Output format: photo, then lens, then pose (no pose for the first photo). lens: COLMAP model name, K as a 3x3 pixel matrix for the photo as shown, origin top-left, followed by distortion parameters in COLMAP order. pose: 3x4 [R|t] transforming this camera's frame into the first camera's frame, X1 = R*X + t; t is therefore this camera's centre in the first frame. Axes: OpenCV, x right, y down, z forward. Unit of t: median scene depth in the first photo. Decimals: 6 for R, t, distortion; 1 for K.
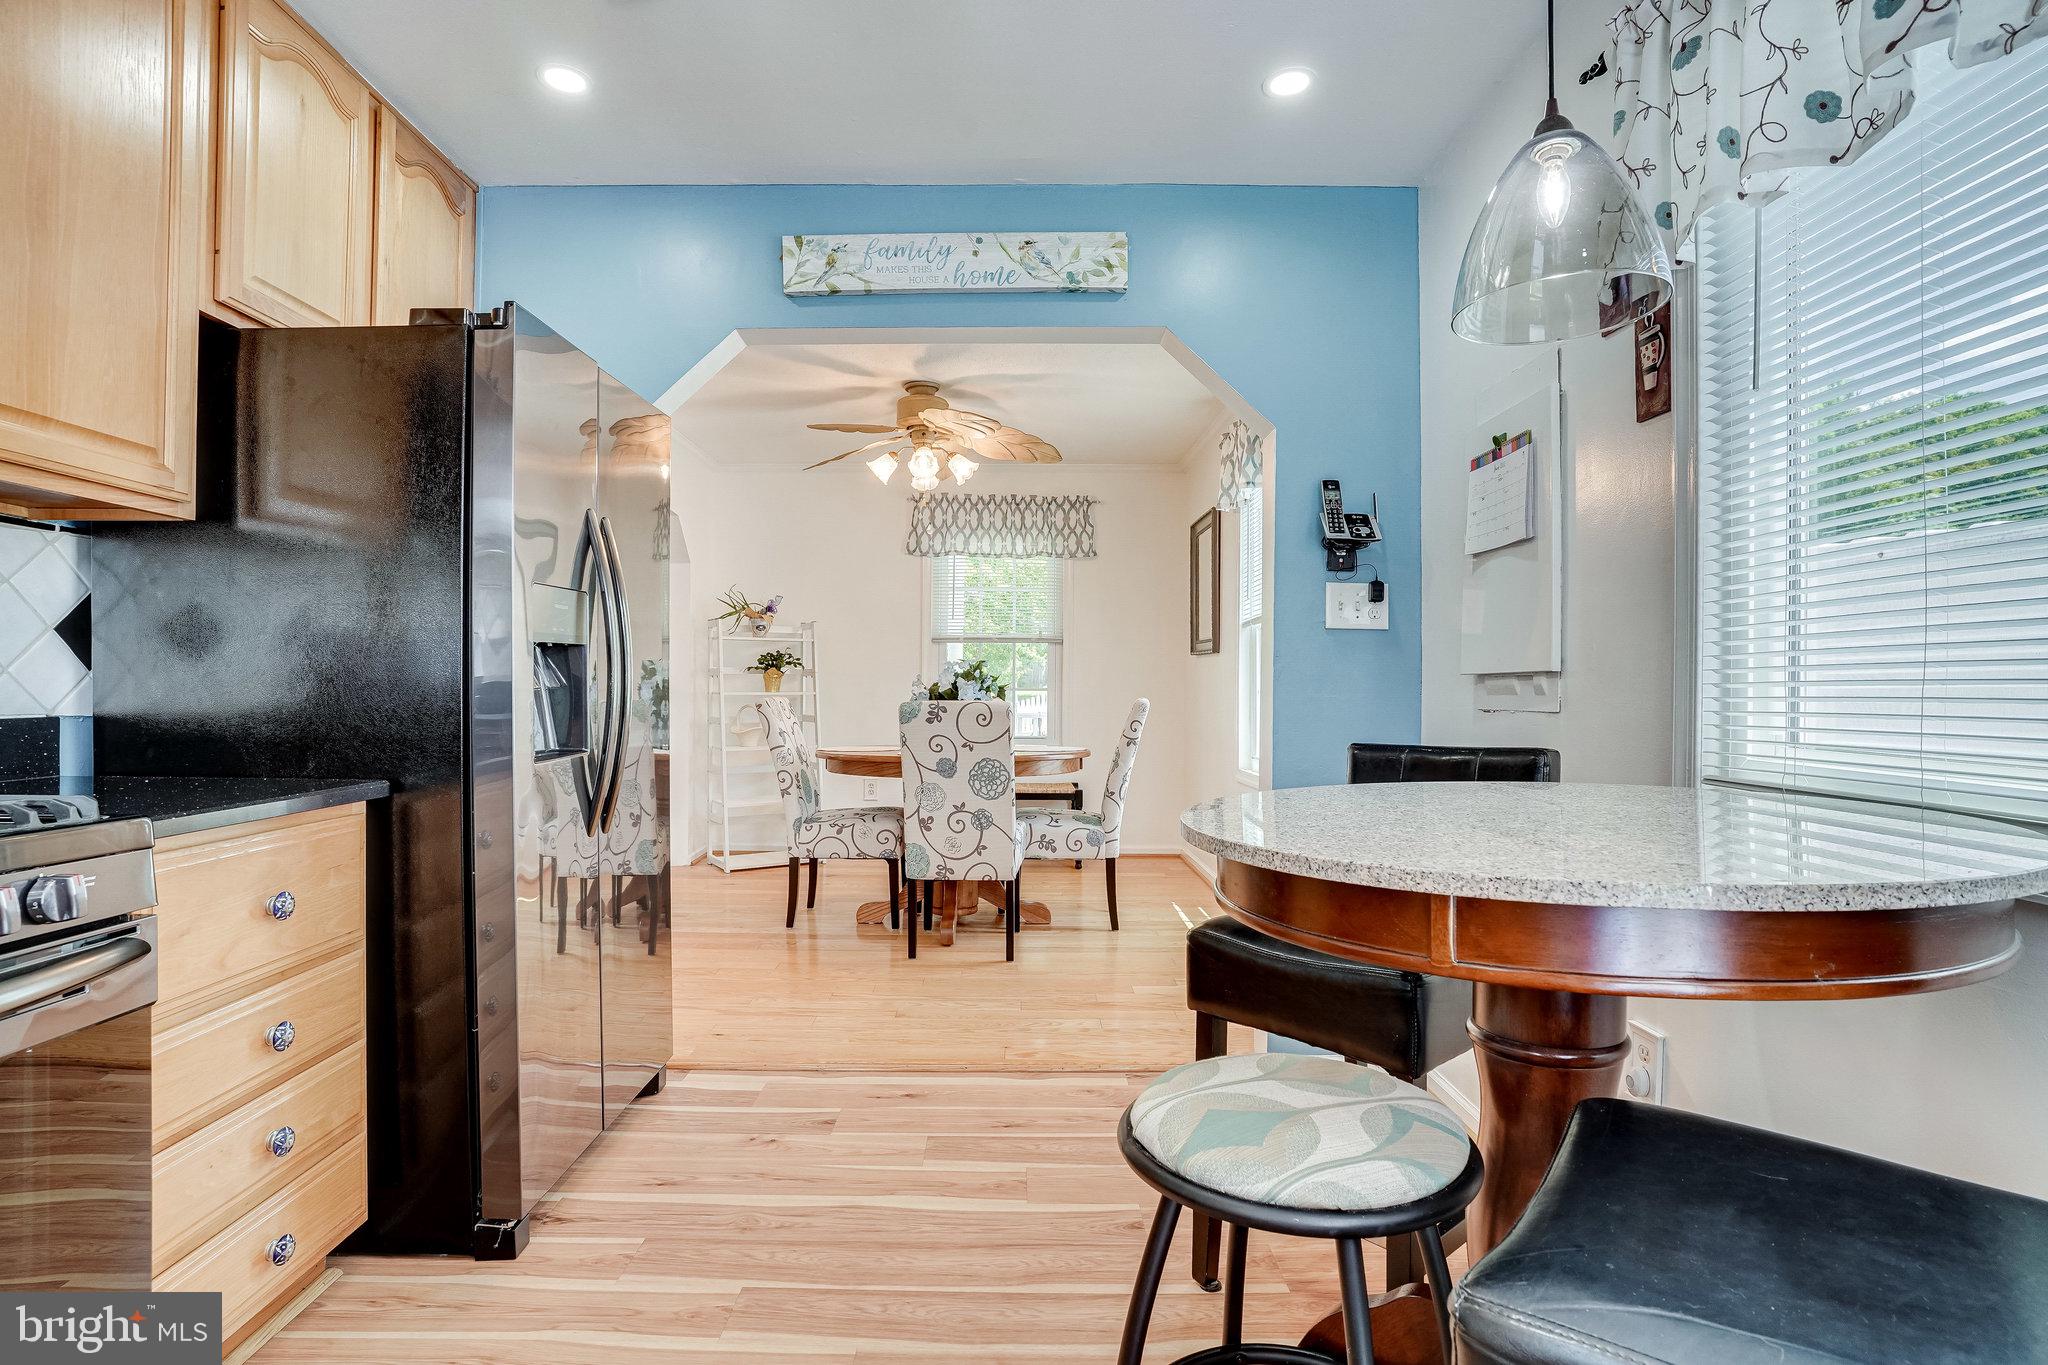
lens RADIAL K [[1016.5, 0, 1015.0], [0, 1016.5, 693.9], [0, 0, 1]] dist [-0.033967, 0.000237]
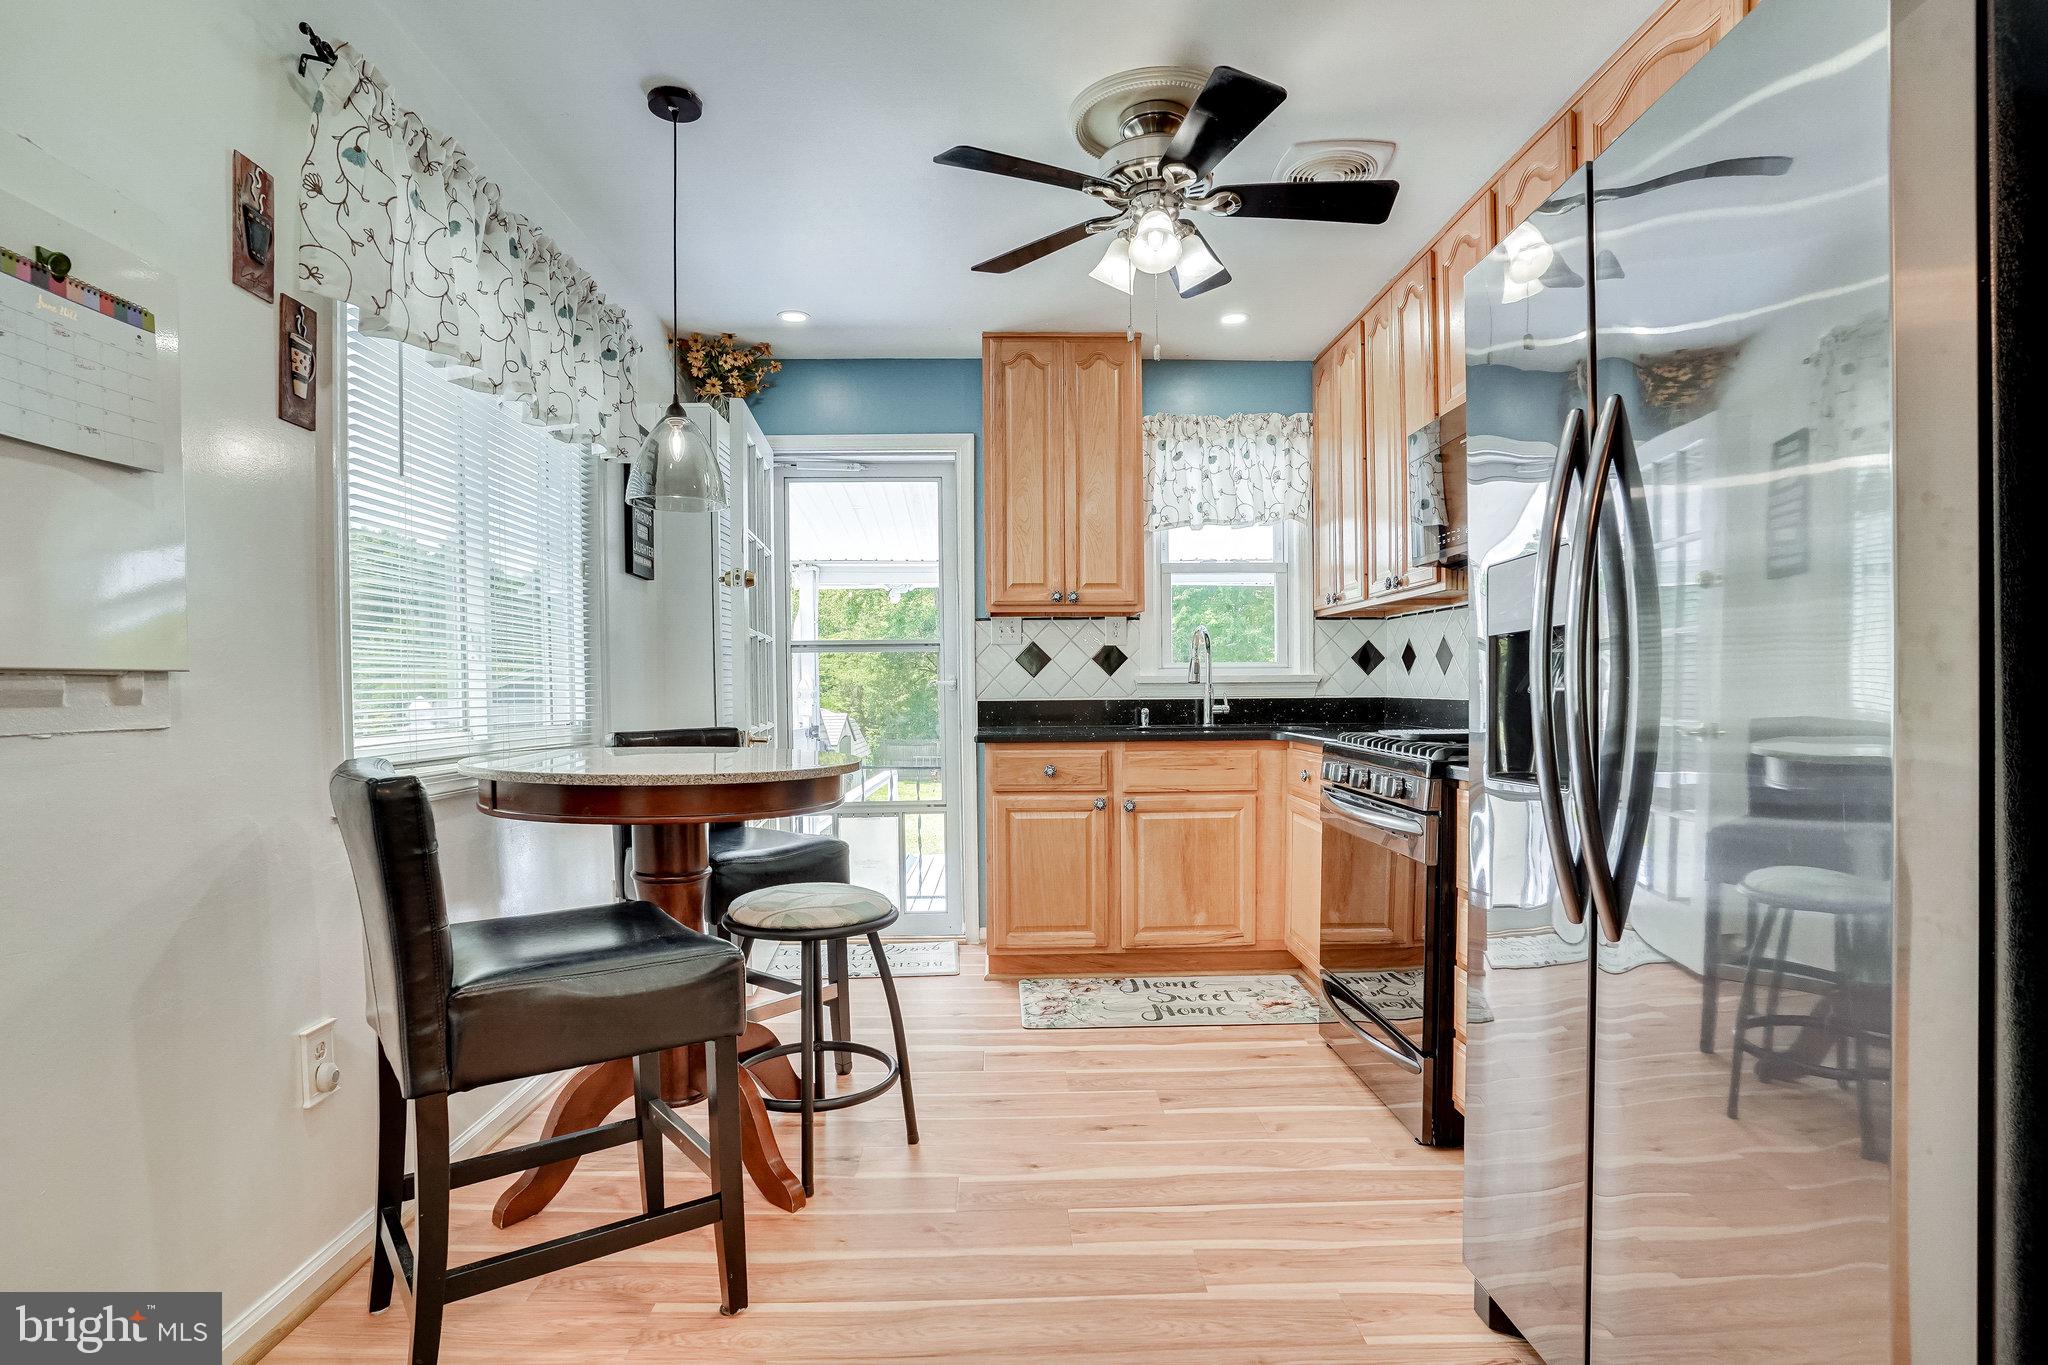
lens RADIAL K [[1016.5, 0, 1023.9], [0, 1016.5, 691.8], [0, 0, 1]] dist [-0.033967, 0.000237]
pose [[-0.999853, 0.004084, -0.016636, -0.077121], [0.003955, 0.999962, 0.007800, -0.012854], [0.016667, 0.007733, -0.999831, 2.048080]]
